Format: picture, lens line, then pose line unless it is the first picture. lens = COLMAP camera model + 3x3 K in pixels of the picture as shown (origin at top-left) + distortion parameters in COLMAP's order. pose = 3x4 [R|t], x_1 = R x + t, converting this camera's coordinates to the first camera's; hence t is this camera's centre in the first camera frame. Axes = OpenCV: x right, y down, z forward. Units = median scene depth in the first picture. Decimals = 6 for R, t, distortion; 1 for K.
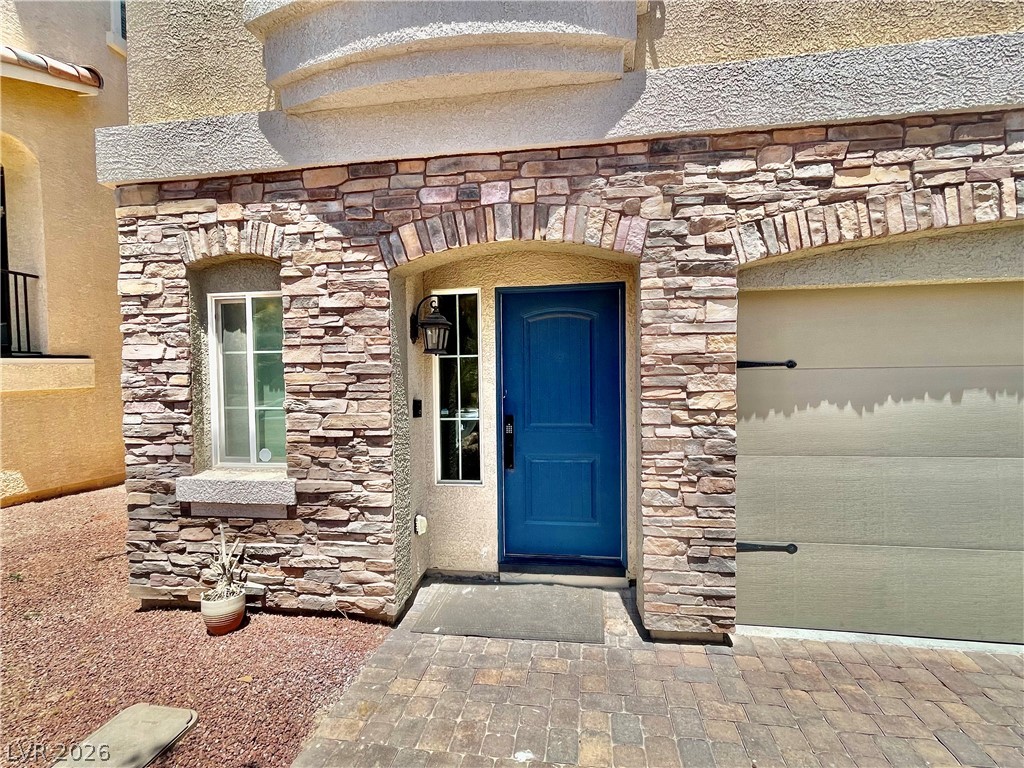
lens RADIAL K [[504.0, 0, 501.1], [0, 504.0, 382.9], [0, 0, 1]] dist [-0.007176, 0.002191]
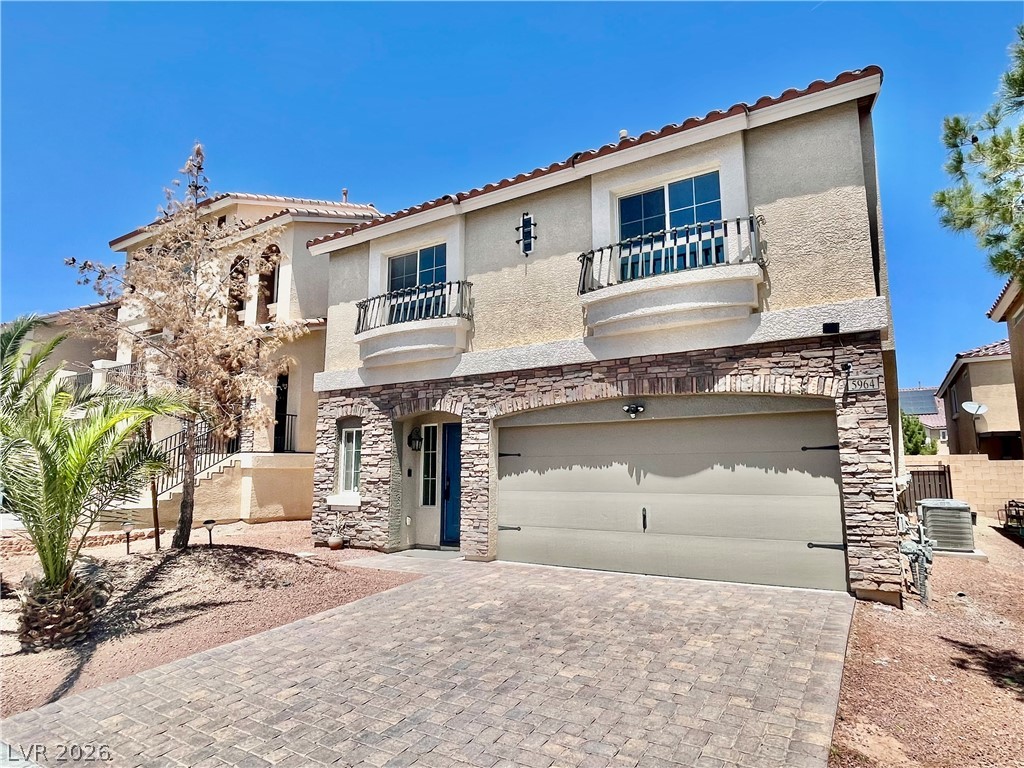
lens RADIAL K [[585.0, 0, 517.6], [0, 585.0, 387.2], [0, 0, 1]] dist [0.005805, 0.000062]
pose [[0.924375, -0.040736, -0.379303, 1.656415], [-0.024464, 0.985906, -0.165504, 0.112585], [0.380699, 0.162267, 0.910350, -1.724146]]
